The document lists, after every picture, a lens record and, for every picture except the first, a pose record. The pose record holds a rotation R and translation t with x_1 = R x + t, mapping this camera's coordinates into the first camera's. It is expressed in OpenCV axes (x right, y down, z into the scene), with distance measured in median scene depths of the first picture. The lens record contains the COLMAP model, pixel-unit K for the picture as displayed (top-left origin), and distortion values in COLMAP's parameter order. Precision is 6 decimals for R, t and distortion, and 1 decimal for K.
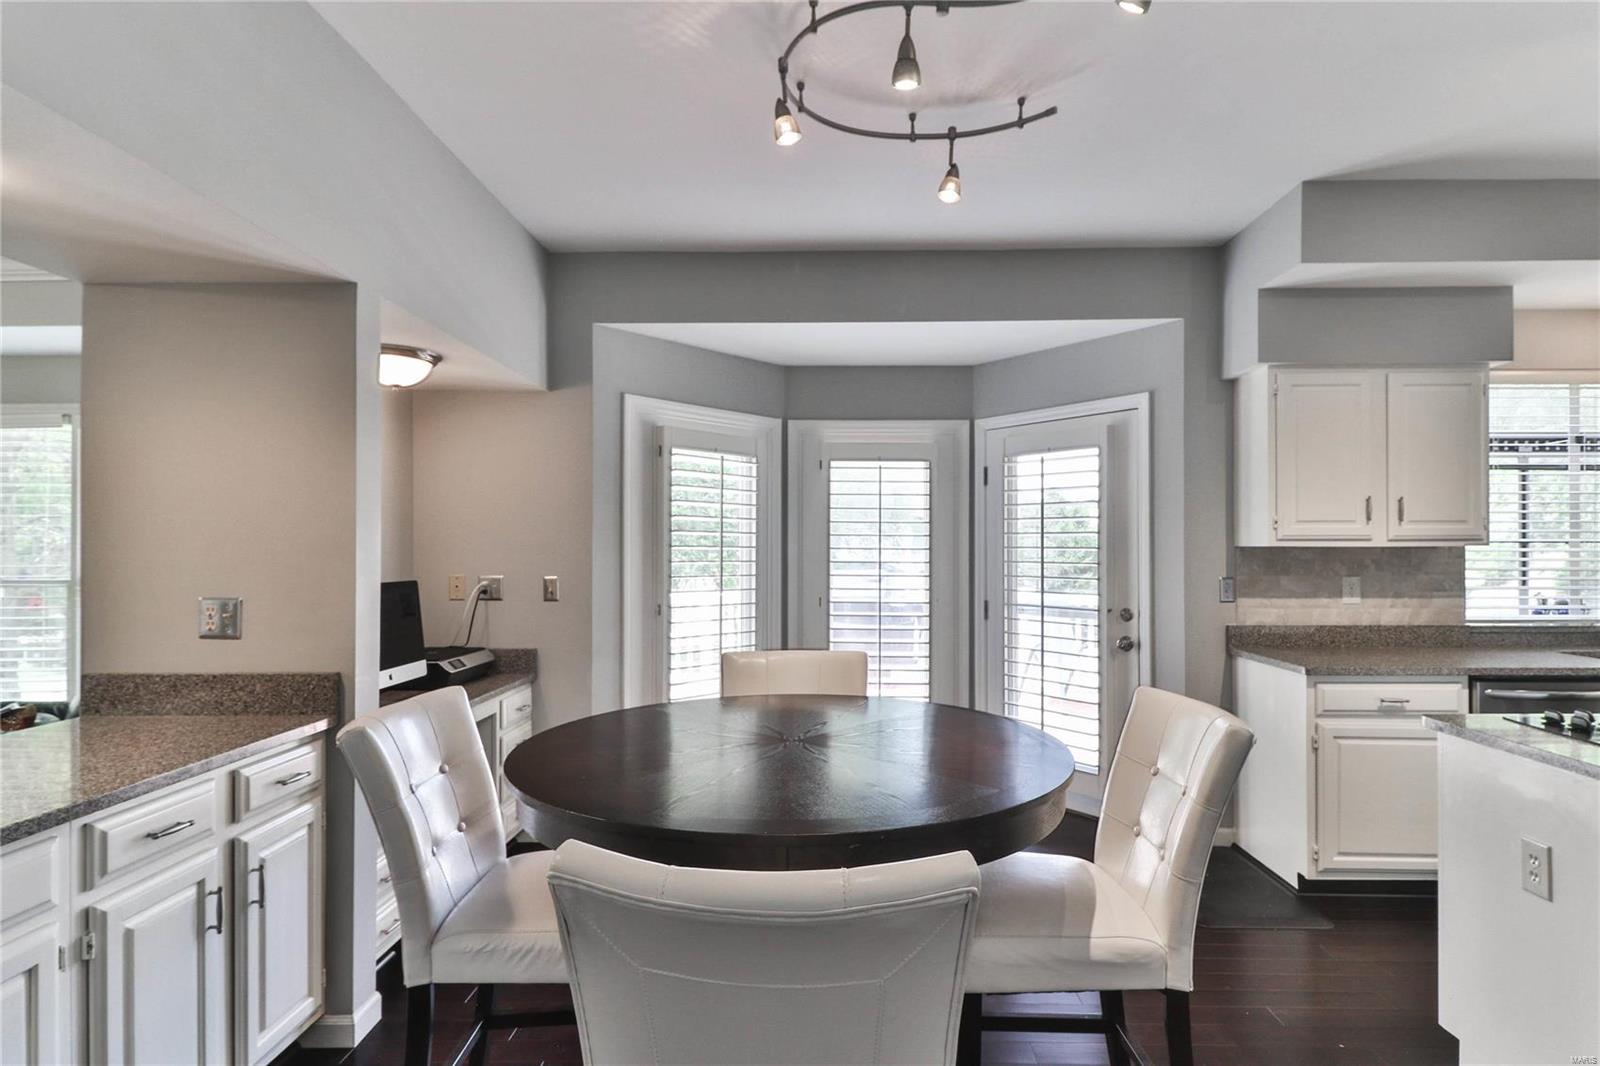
lens RADIAL K [[817.9, 0, 804.5], [0, 817.9, 541.7], [0, 0, 1]] dist [0.004032, -0.008540]
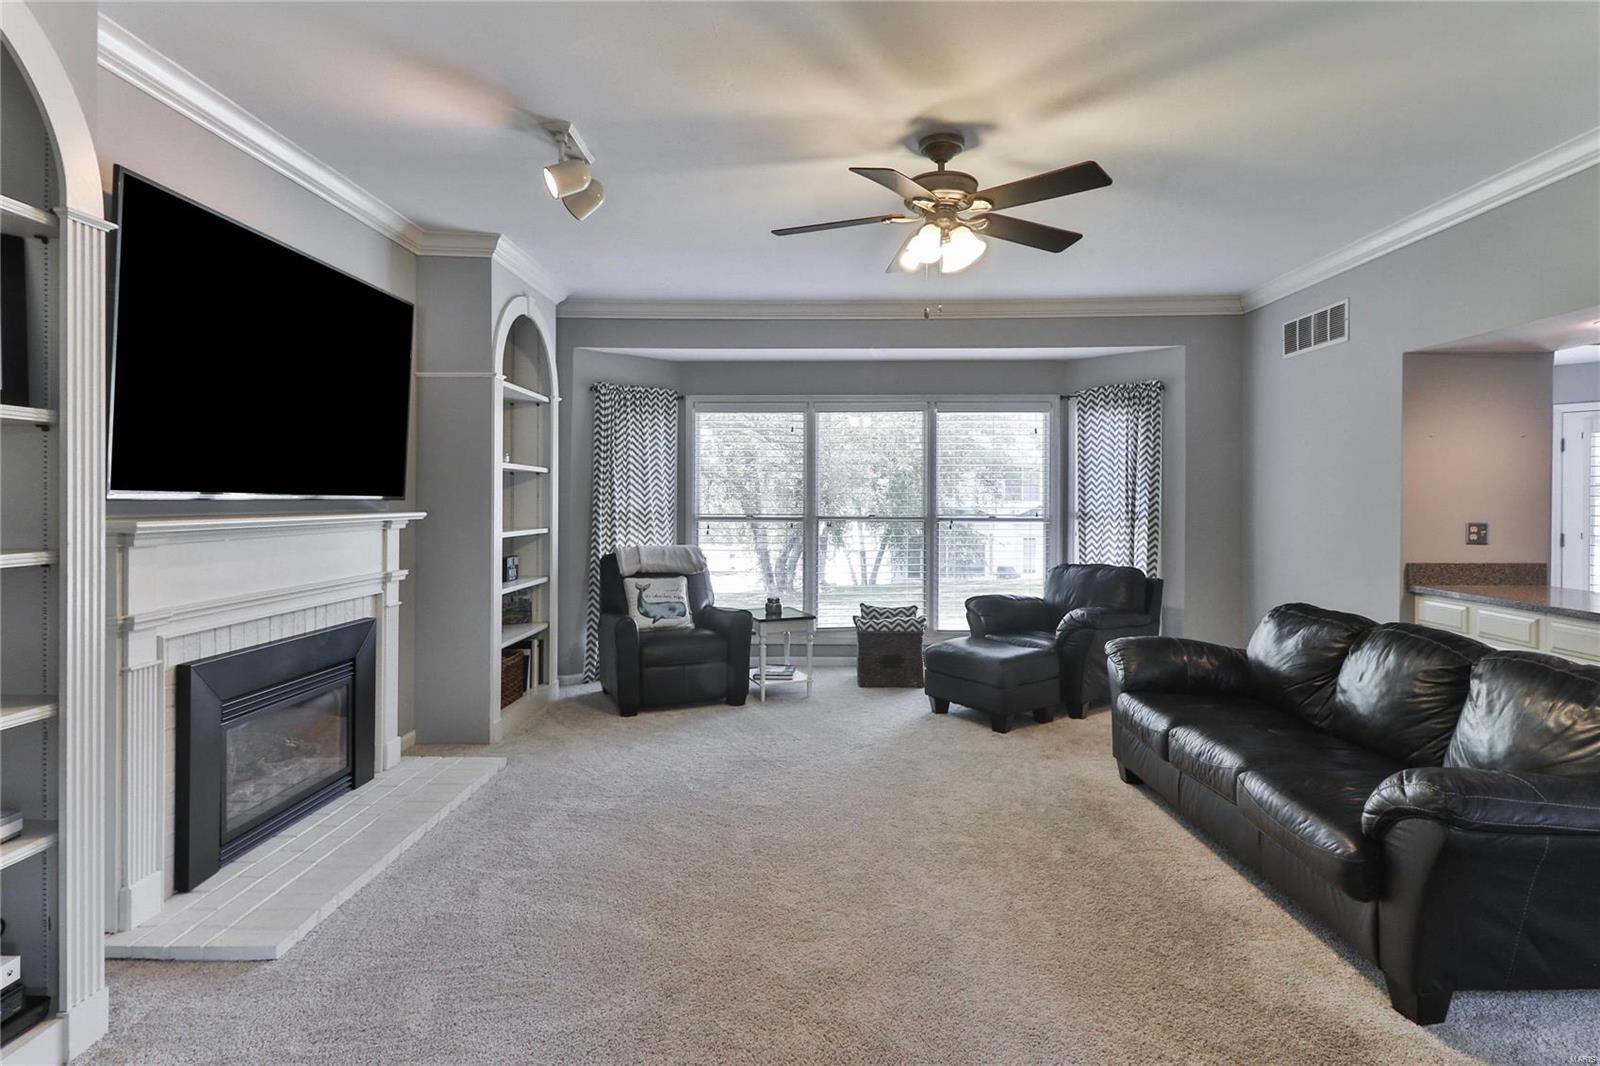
lens RADIAL K [[818.8, 0, 816.5], [0, 818.8, 502.5], [0, 0, 1]] dist [0.016885, -0.011025]
pose [[0.999760, 0.003474, 0.021634, -1.523825], [-0.003809, 0.999873, 0.015452, 0.002260], [-0.021578, -0.015531, 0.999647, -0.559322]]
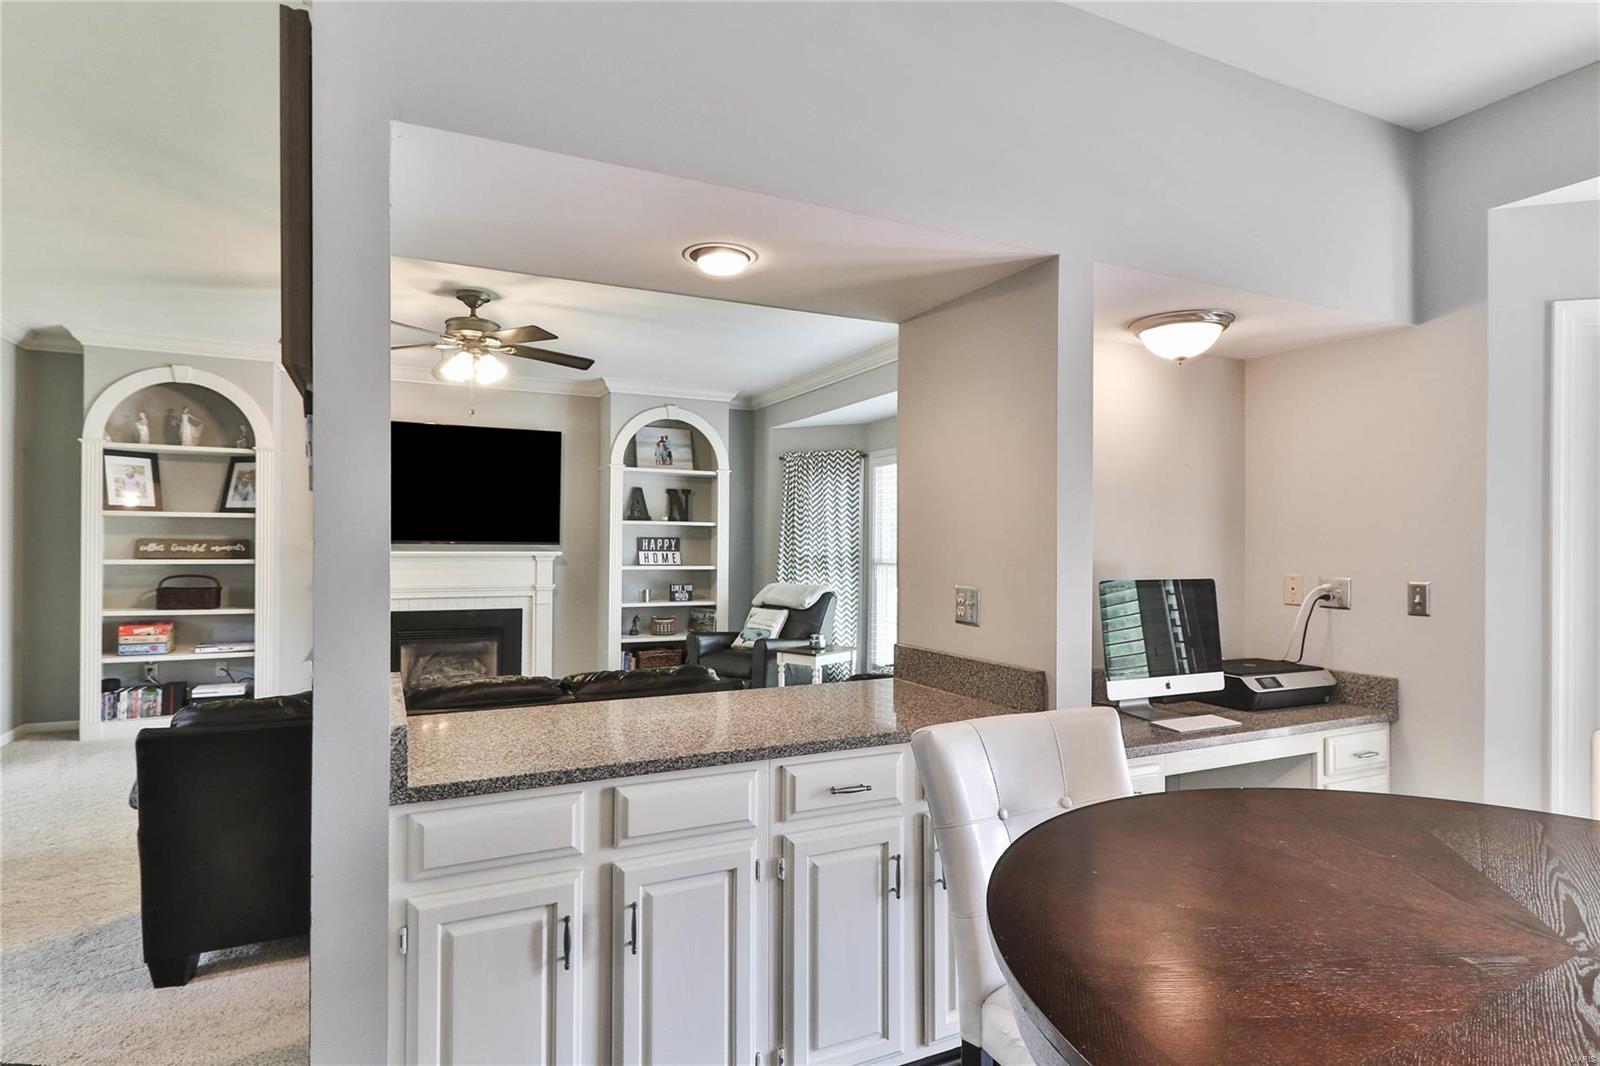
lens RADIAL K [[864.3, 0, 844.3], [0, 864.3, 536.3], [0, 0, 1]] dist [0.006051, -0.000752]
pose [[0.487260, -0.002020, -0.873254, 0.119071], [0.001756, 0.999998, -0.001333, 0.002602], [0.873255, -0.000884, 0.487263, 0.188775]]
